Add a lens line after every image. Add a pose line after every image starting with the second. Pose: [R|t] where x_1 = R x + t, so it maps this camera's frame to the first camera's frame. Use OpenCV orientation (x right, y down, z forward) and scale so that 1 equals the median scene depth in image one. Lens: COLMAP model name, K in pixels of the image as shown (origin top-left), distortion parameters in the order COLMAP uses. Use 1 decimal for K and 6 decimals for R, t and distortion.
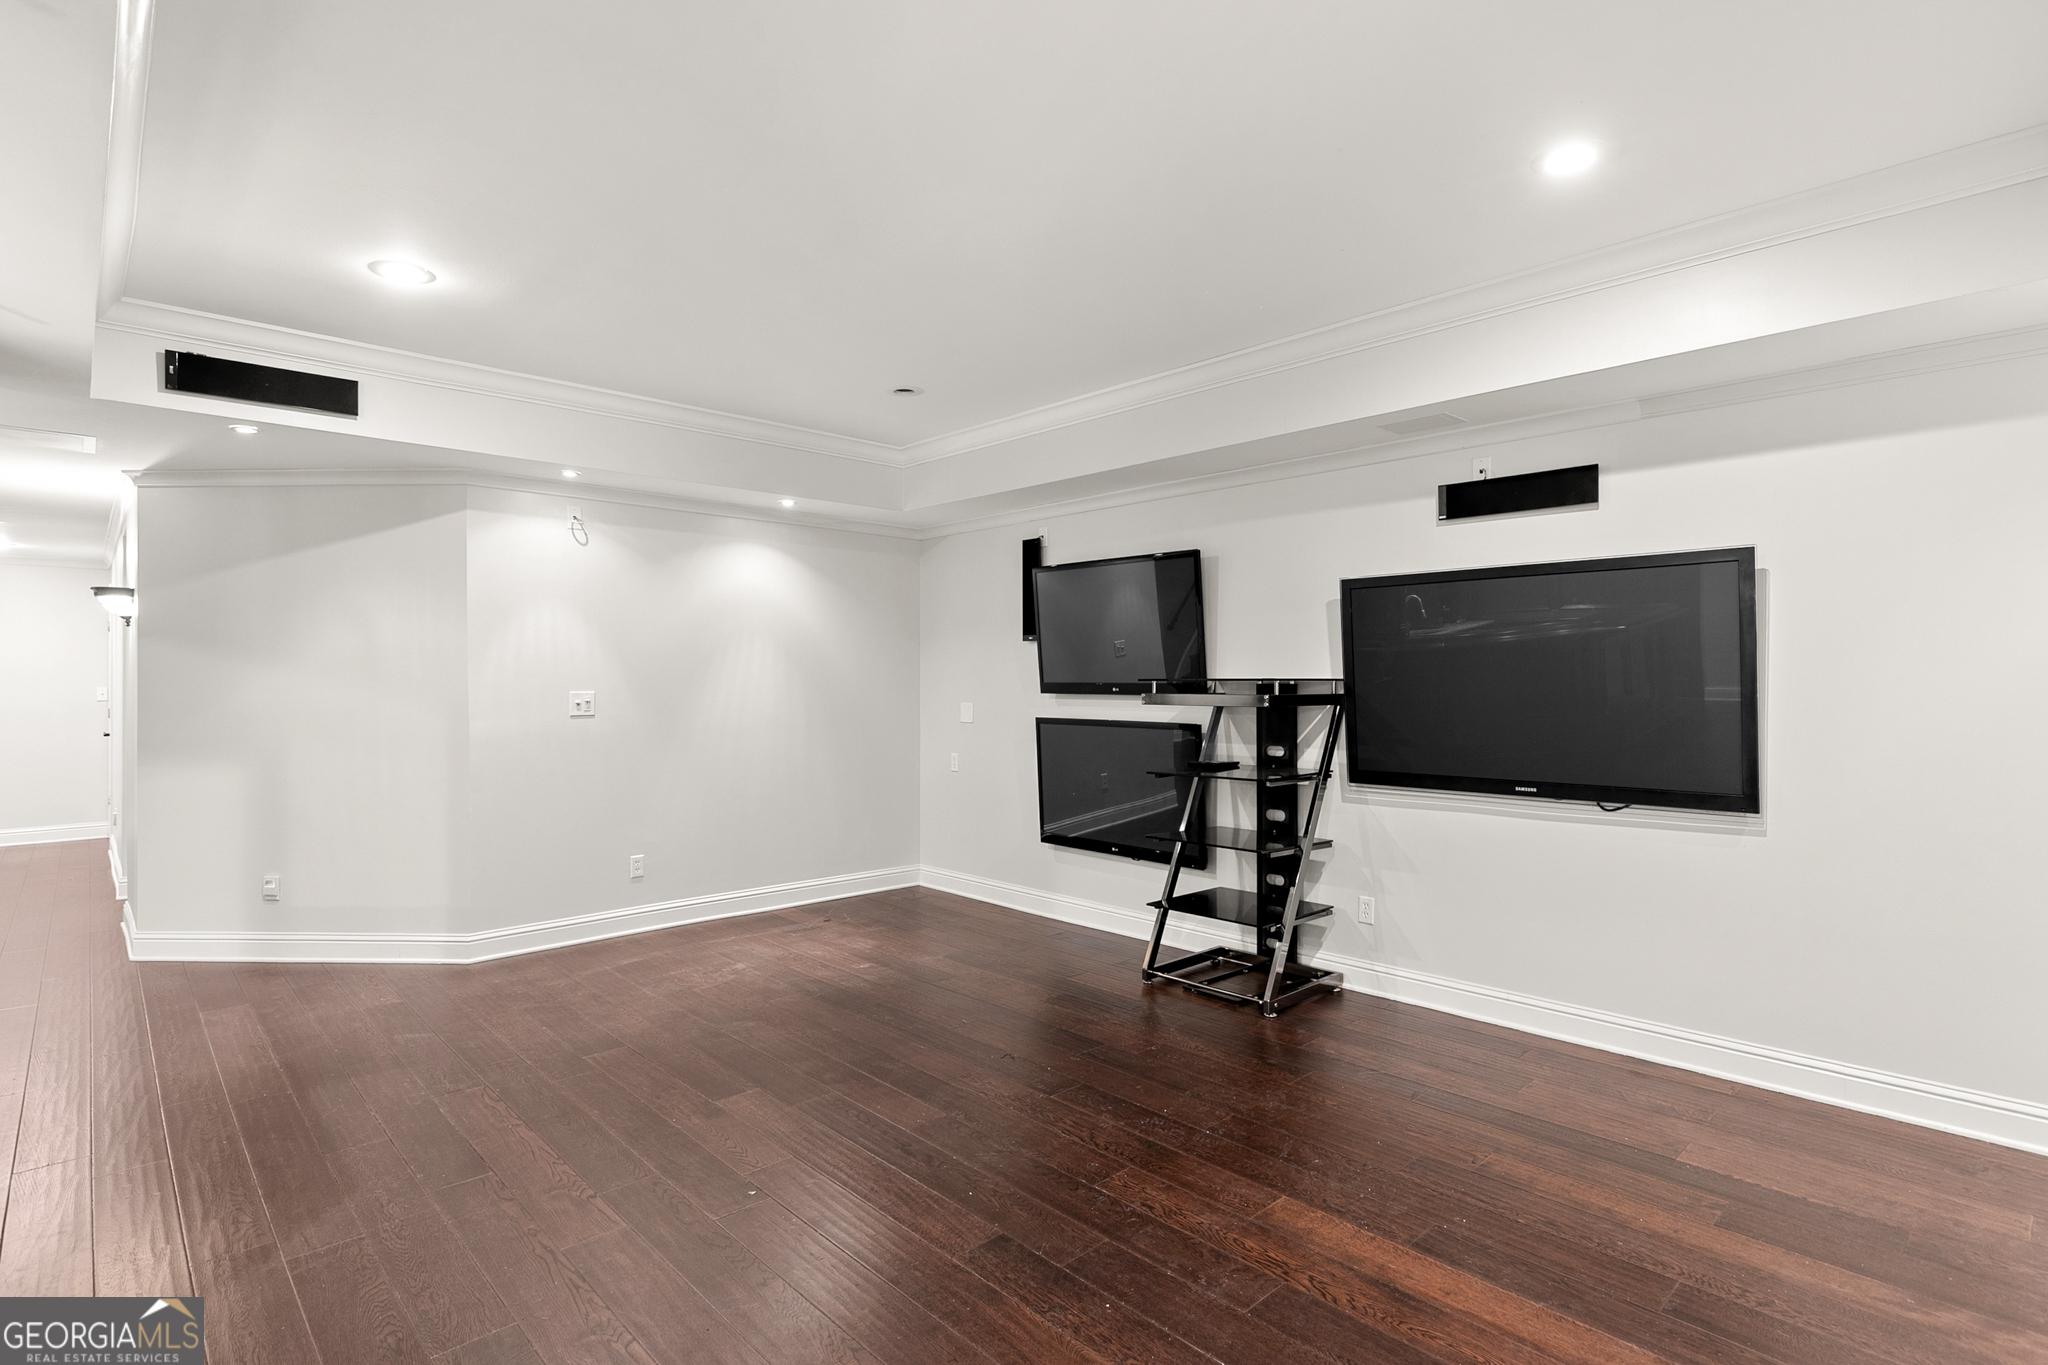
lens RADIAL K [[1007.6, 0, 1032.4], [0, 1007.6, 678.3], [0, 0, 1]] dist [-0.001071, -0.000038]
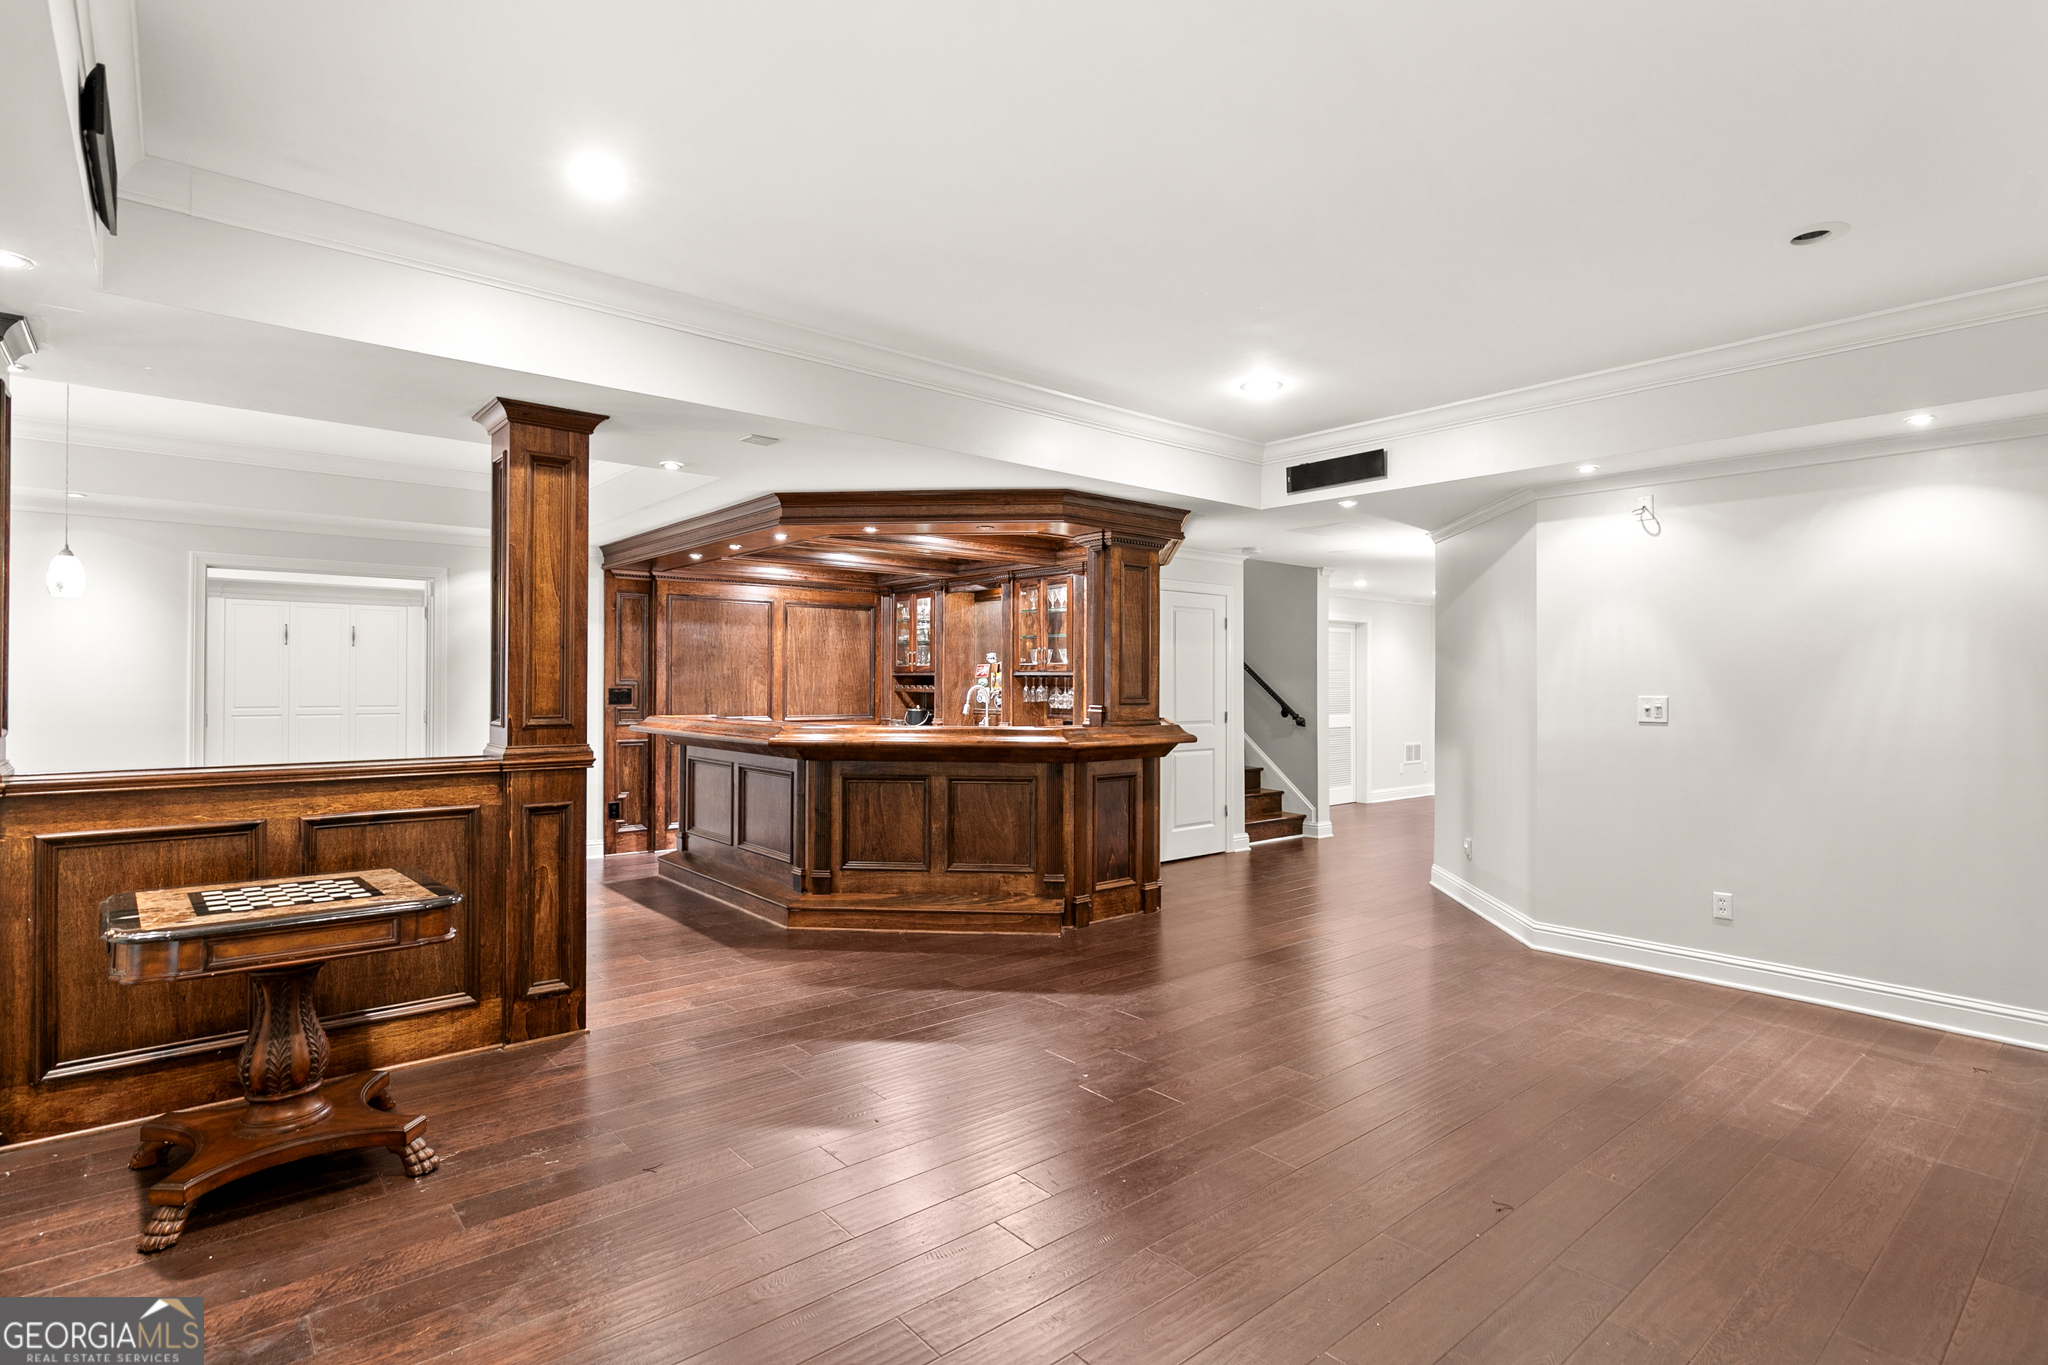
lens RADIAL K [[1007.6, 0, 1032.4], [0, 1007.6, 678.3], [0, 0, 1]] dist [-0.001071, -0.000038]
pose [[-0.056967, -0.002490, -0.998373, 0.534373], [-0.003310, 0.999992, -0.002305, 0.001045], [0.998371, 0.003173, -0.056975, 0.528820]]
